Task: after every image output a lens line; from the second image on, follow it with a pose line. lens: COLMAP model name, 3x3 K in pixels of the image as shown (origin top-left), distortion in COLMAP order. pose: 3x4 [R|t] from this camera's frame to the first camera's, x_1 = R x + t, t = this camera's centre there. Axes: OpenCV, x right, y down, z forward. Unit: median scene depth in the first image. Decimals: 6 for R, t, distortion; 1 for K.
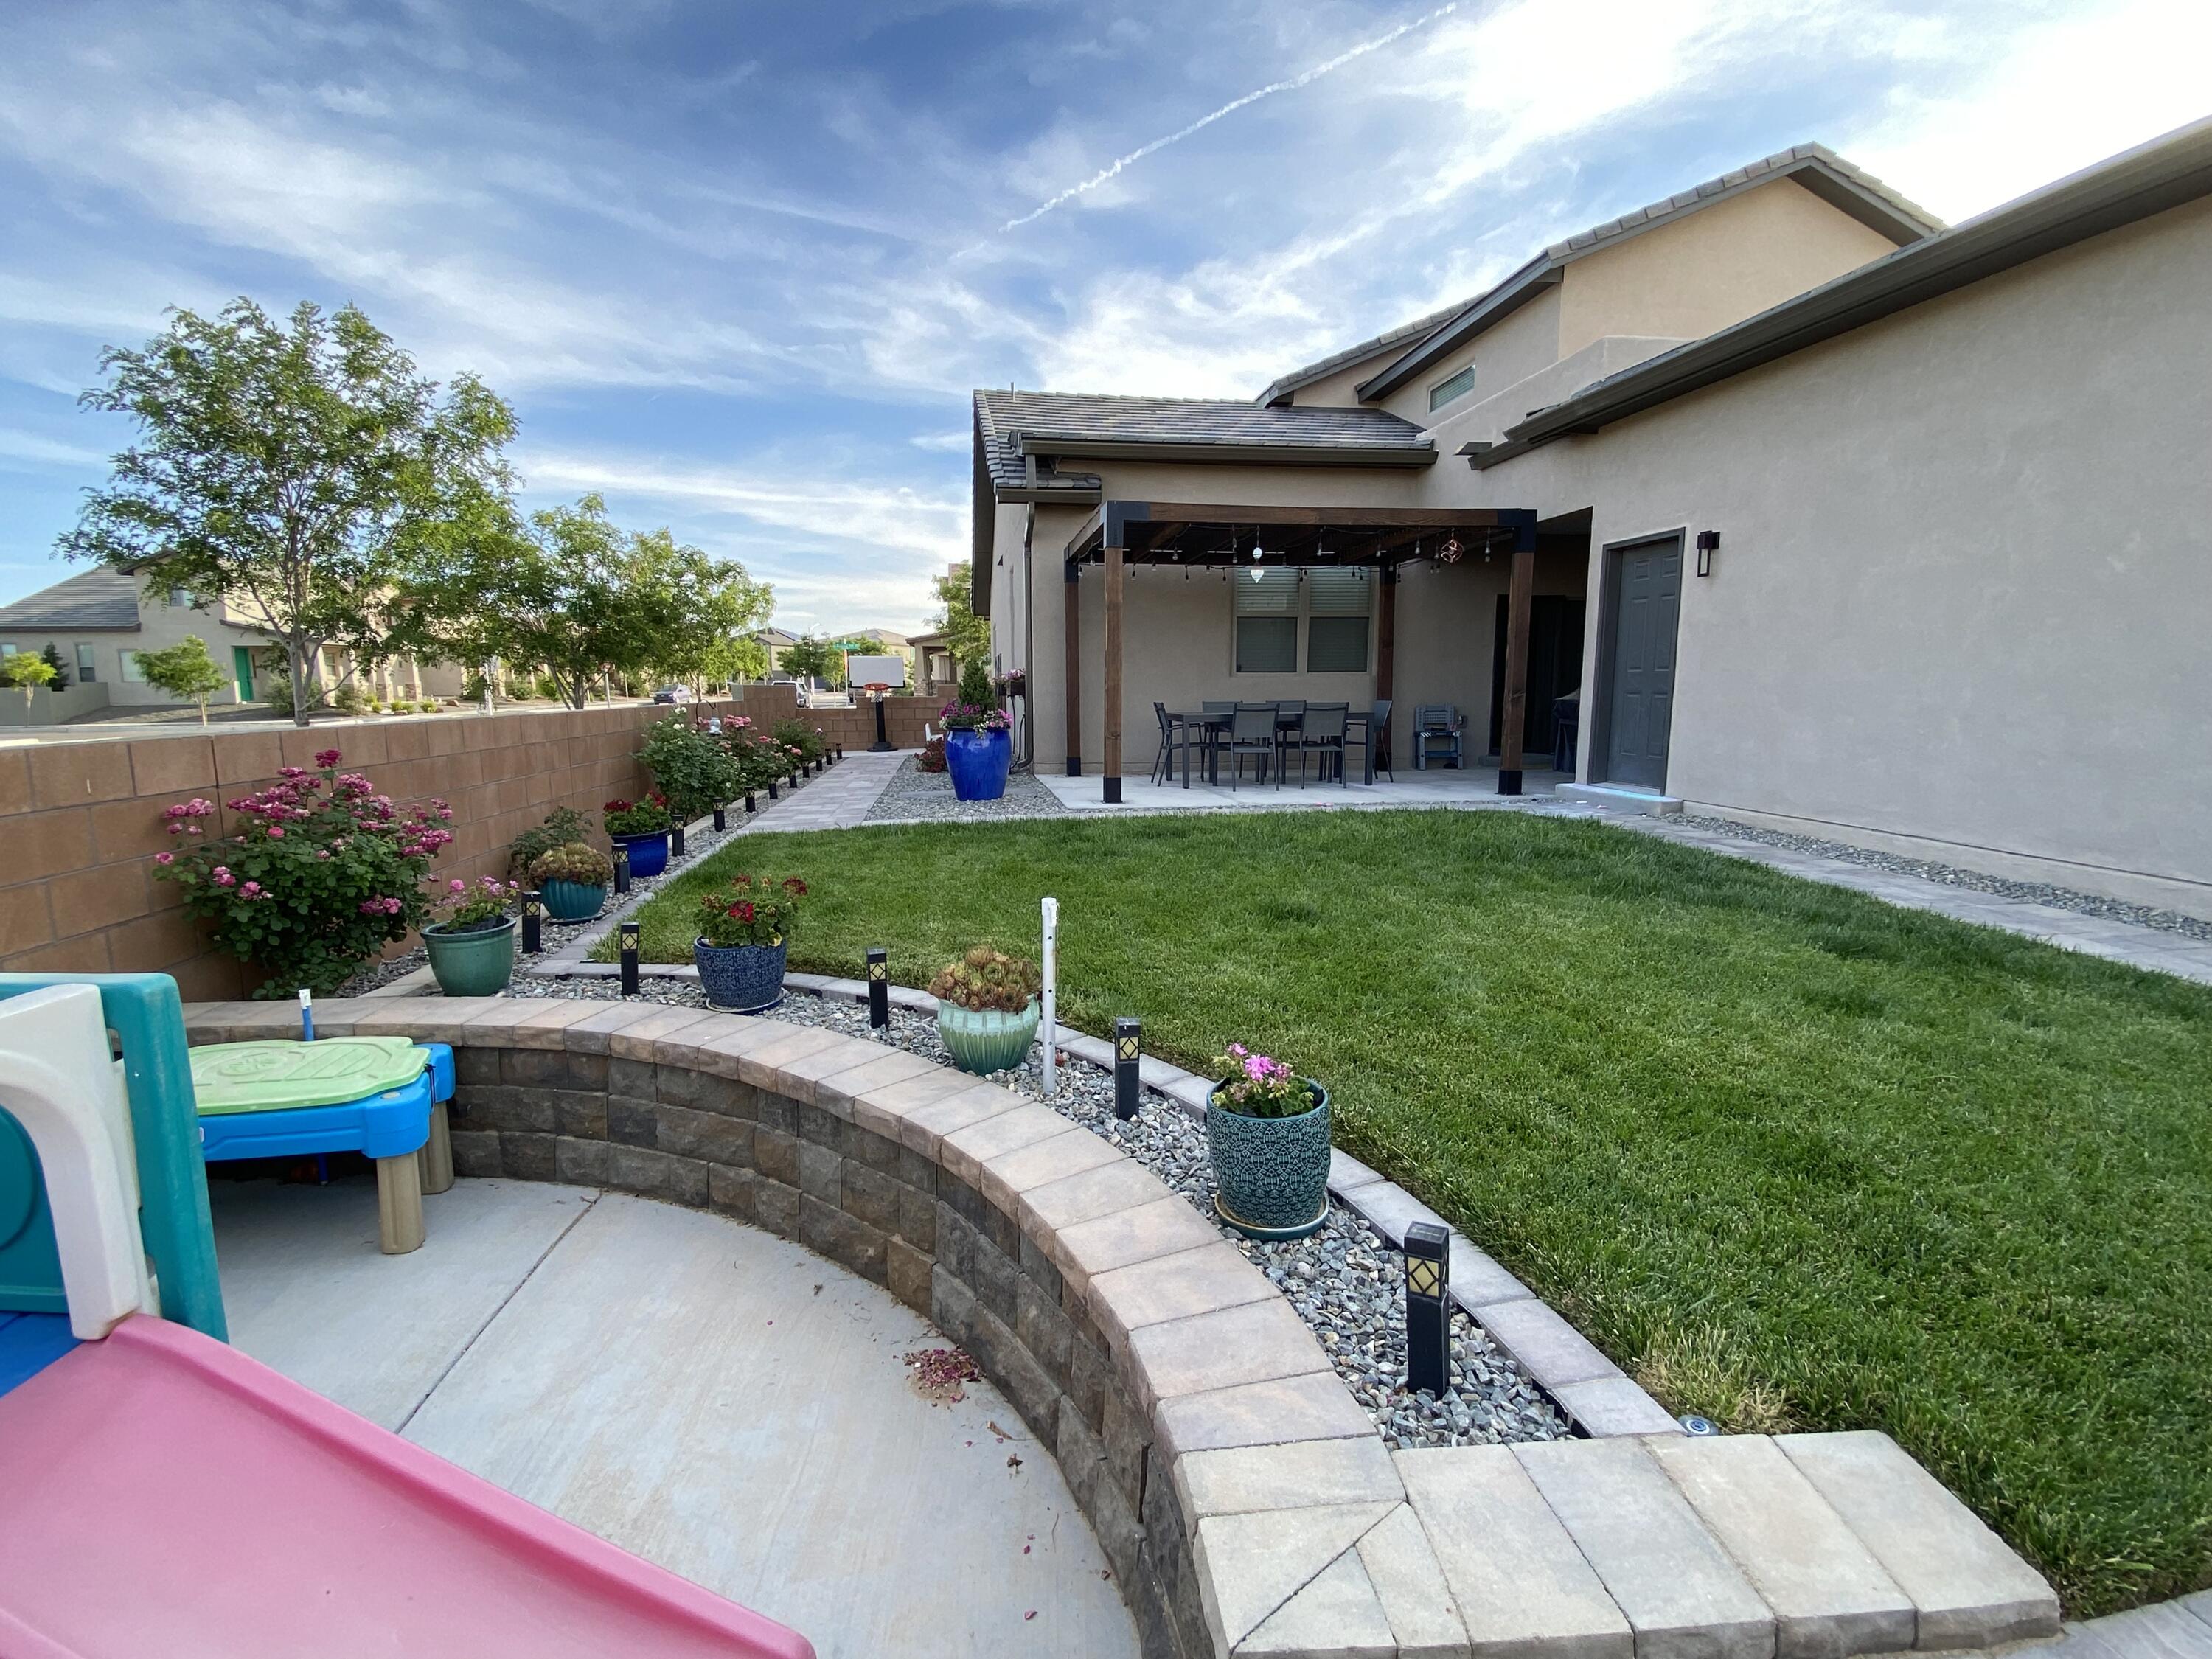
lens RADIAL K [[1069.2, 0, 1108.8], [0, 1069.2, 847.4], [0, 0, 1]] dist [0.056957, -0.060769]
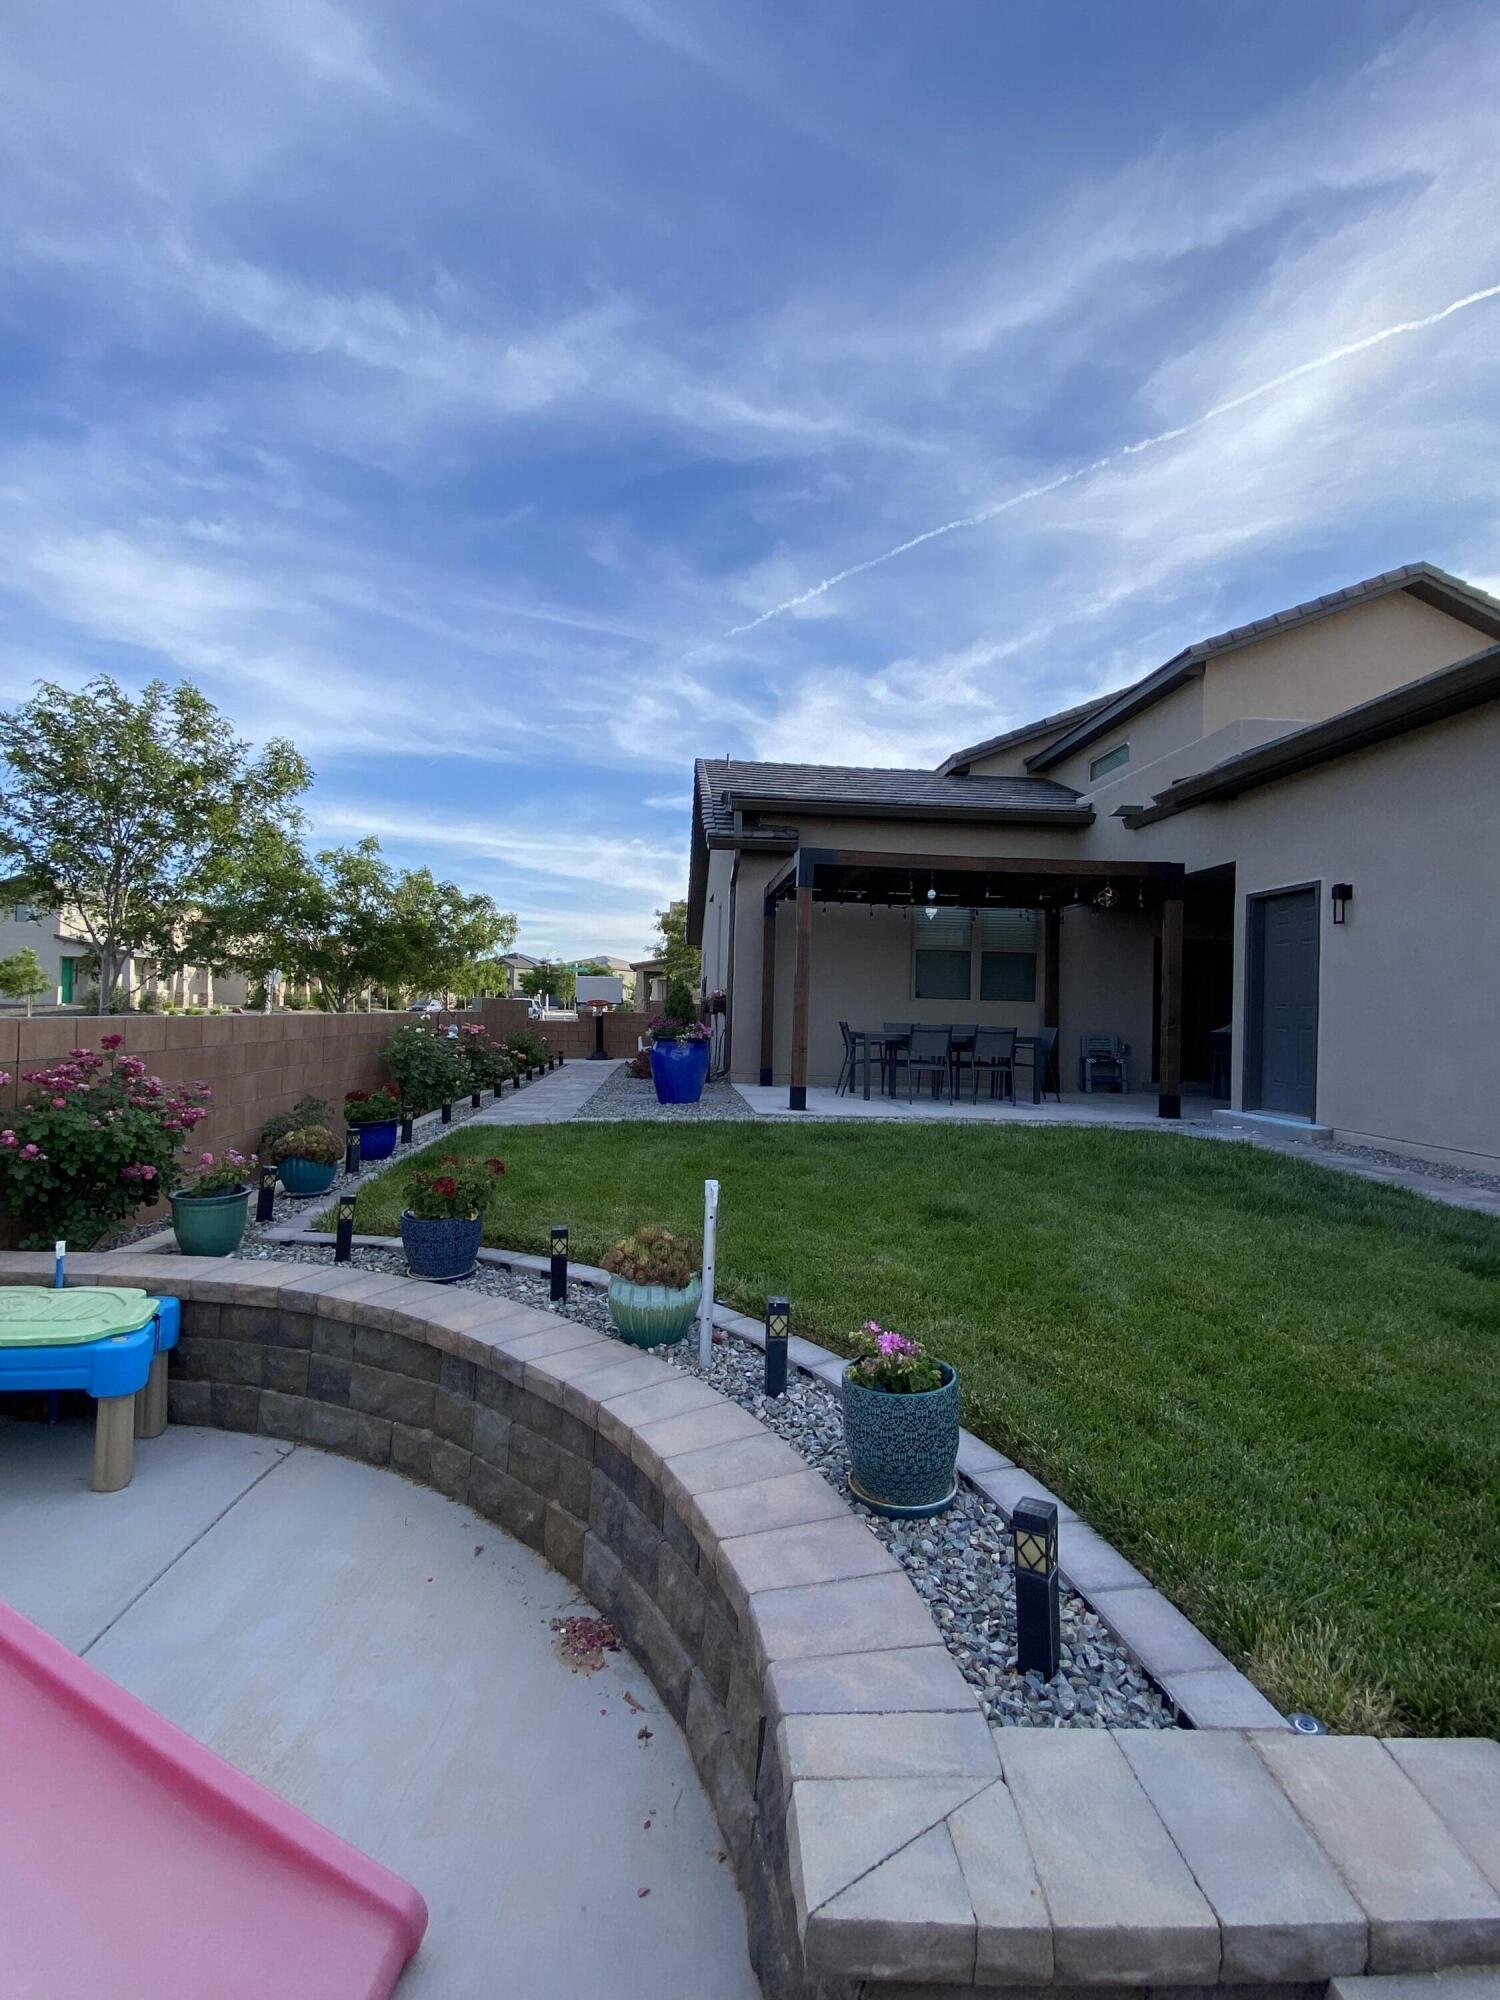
lens RADIAL K [[973.0, 0, 750.0], [0, 973.0, 1000.0], [0, 0, 1]] dist [0.031930, -0.032293]
pose [[0.997731, 0.028487, -0.061002, 0.025133], [-0.037891, 0.986545, -0.159039, 0.013714], [0.055651, 0.160989, 0.985386, -0.009572]]
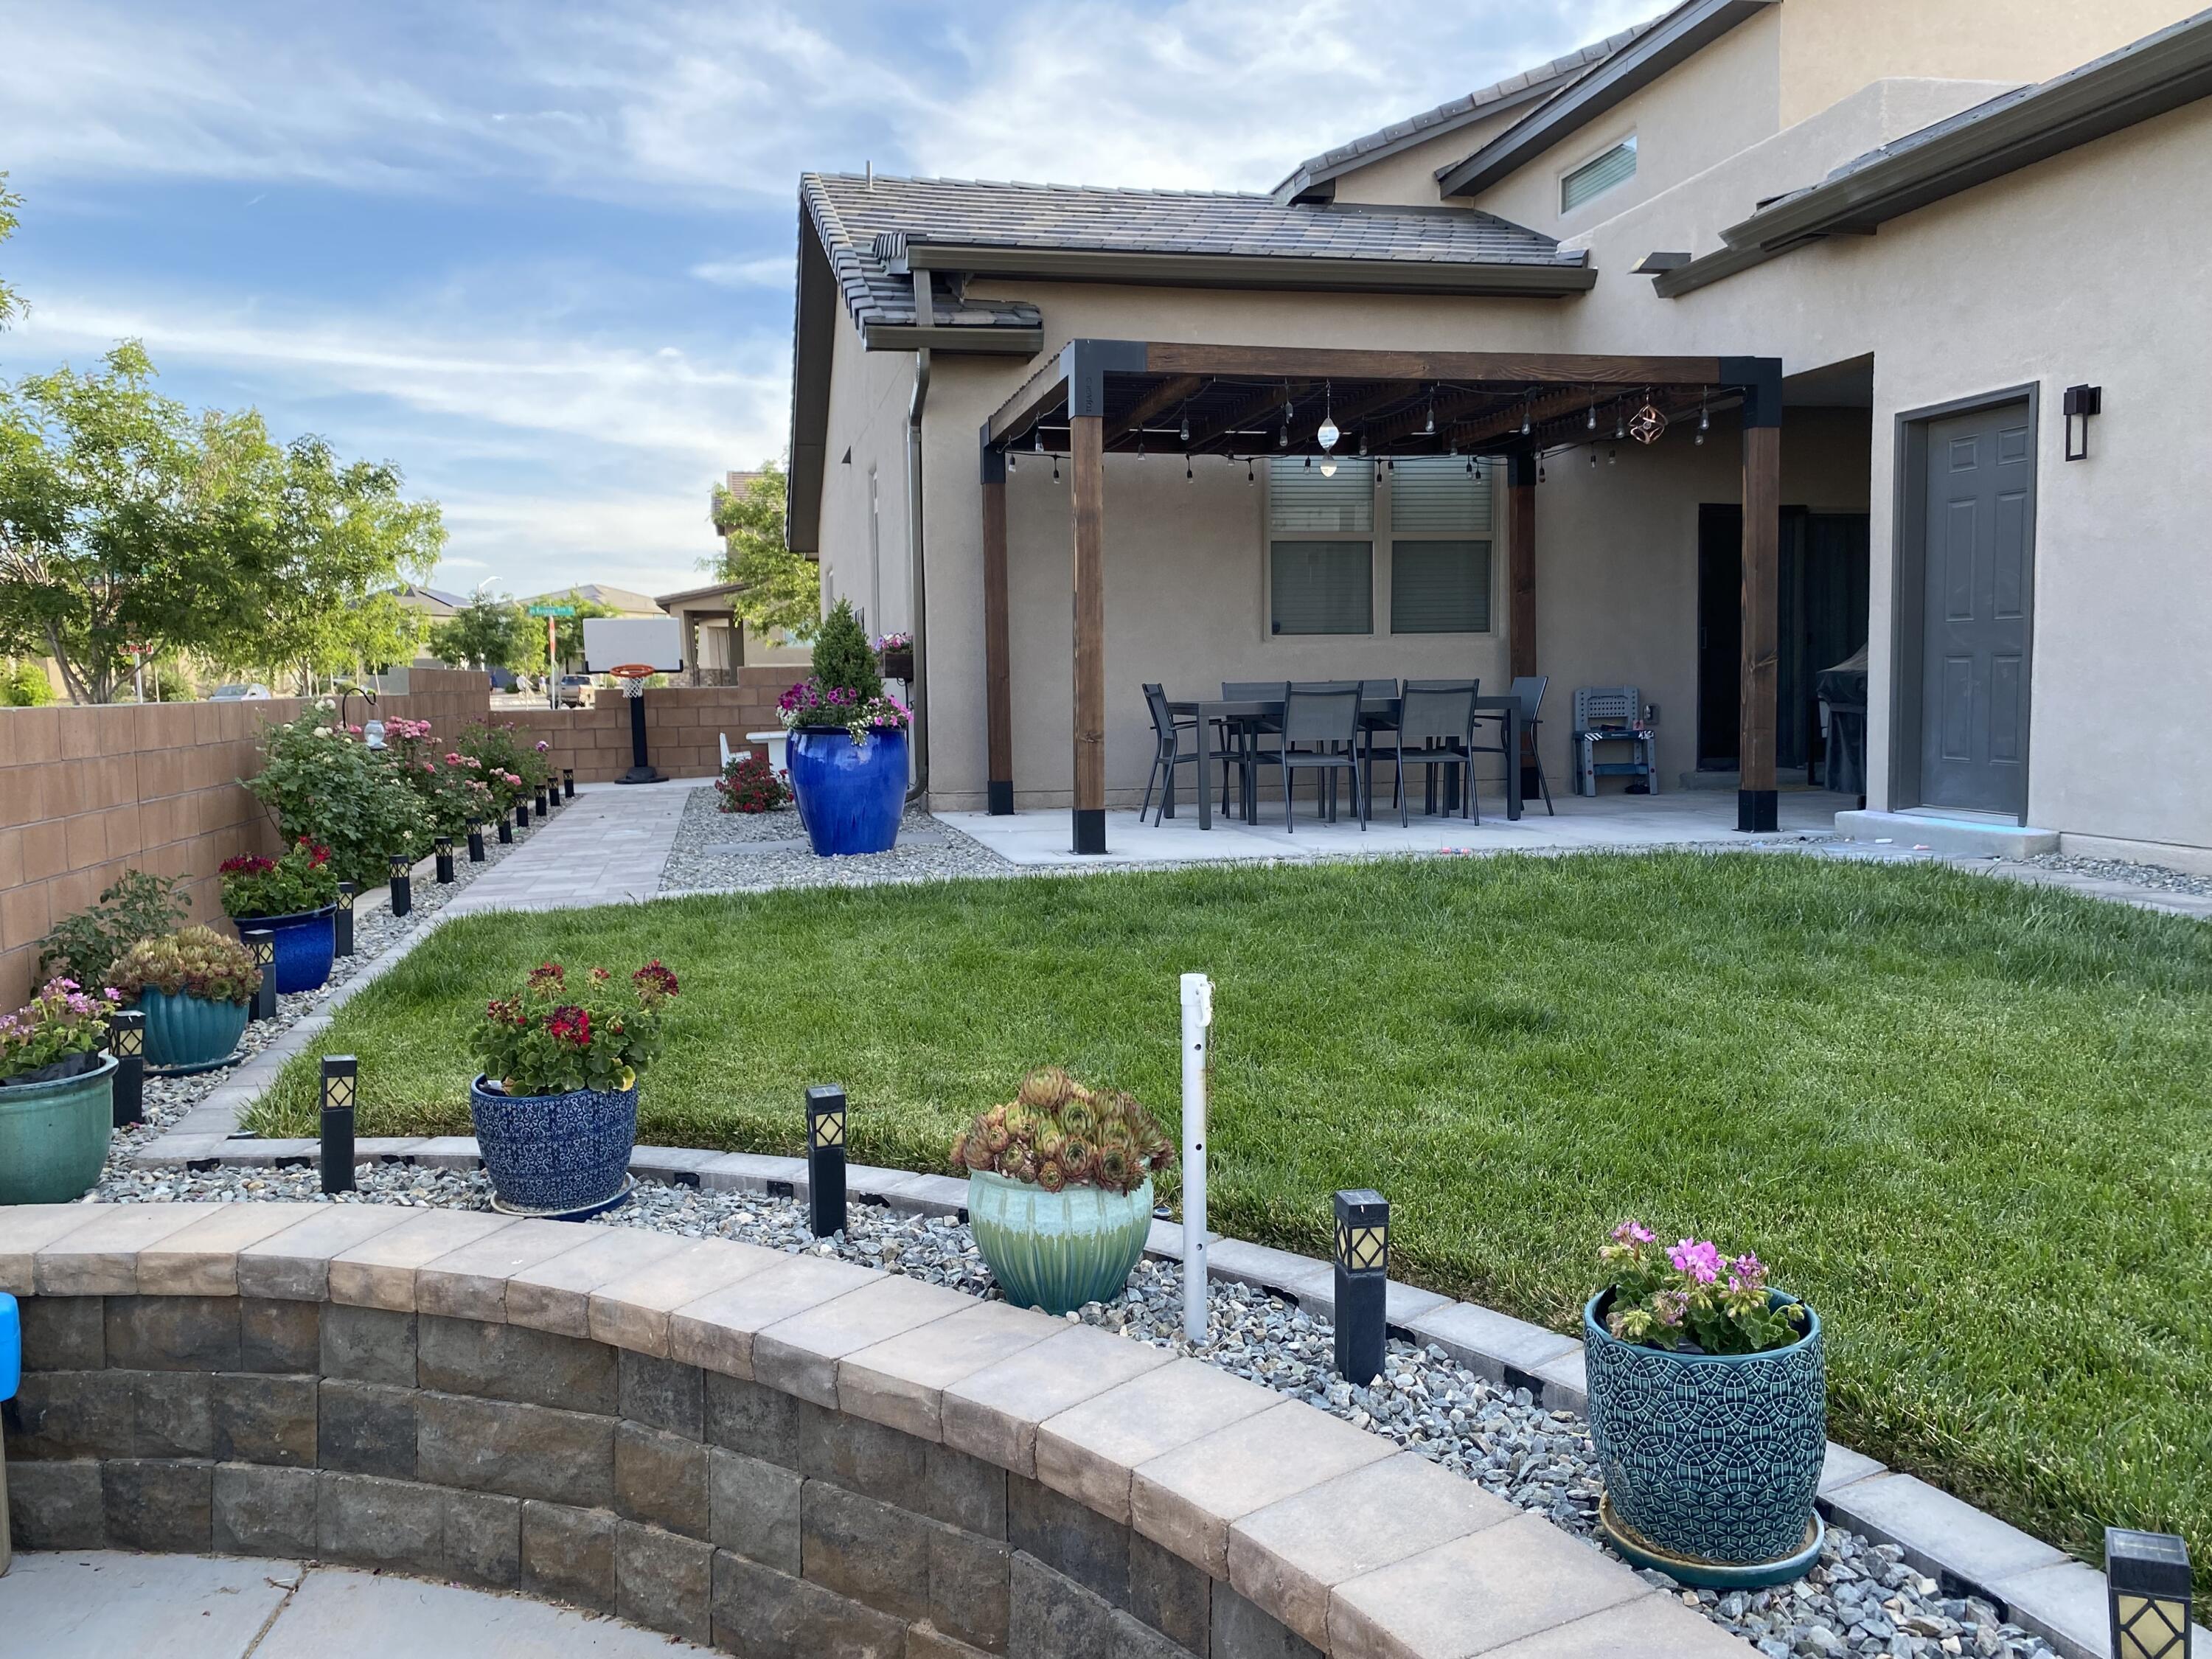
lens RADIAL K [[1836.1, 0, 1106.0], [0, 1836.1, 829.5], [0, 0, 1]] dist [-0.005318, 0.041381]
pose [[0.997830, -0.016987, 0.063608, -0.103018], [0.021301, 0.997474, -0.067770, 0.023206], [-0.062296, 0.068978, 0.995671, 0.045937]]
